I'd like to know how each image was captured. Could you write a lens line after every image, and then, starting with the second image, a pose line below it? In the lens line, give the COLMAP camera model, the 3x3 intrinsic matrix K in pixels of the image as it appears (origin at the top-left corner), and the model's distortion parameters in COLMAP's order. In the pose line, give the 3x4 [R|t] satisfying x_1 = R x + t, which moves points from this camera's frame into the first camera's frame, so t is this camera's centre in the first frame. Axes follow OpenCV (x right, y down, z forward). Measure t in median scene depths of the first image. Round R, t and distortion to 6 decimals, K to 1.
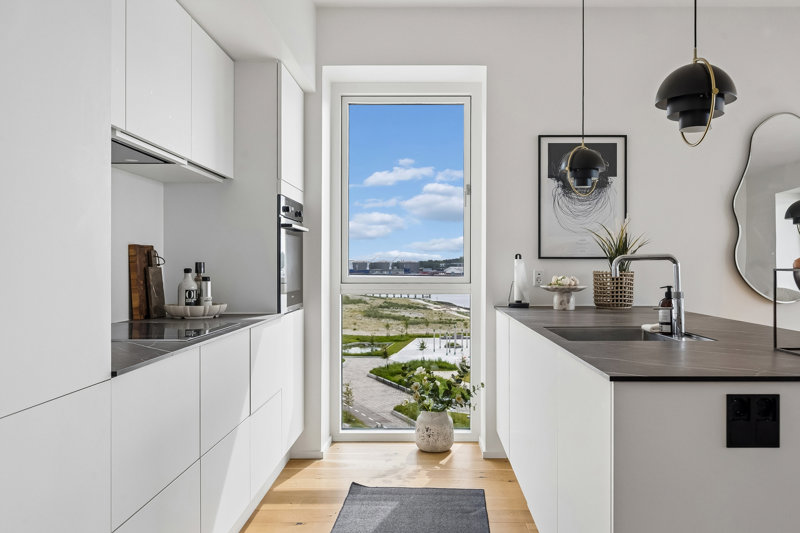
lens RADIAL K [[673.0, 0, 430.1], [0, 673.0, 266.9], [0, 0, 1]] dist [-0.002543, -0.003153]
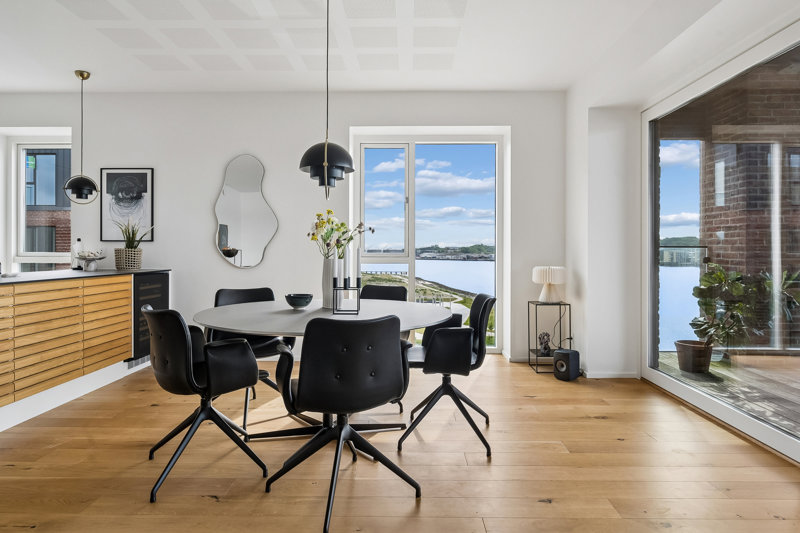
lens RADIAL K [[471.2, 0, 396.8], [0, 471.2, 250.1], [0, 0, 1]] dist [-0.001974, -0.001127]
pose [[0.999911, 0.002922, -0.013049, 0.991416], [-0.002986, 0.999984, -0.004874, 0.014529], [0.013034, 0.004913, 0.999903, -0.182745]]
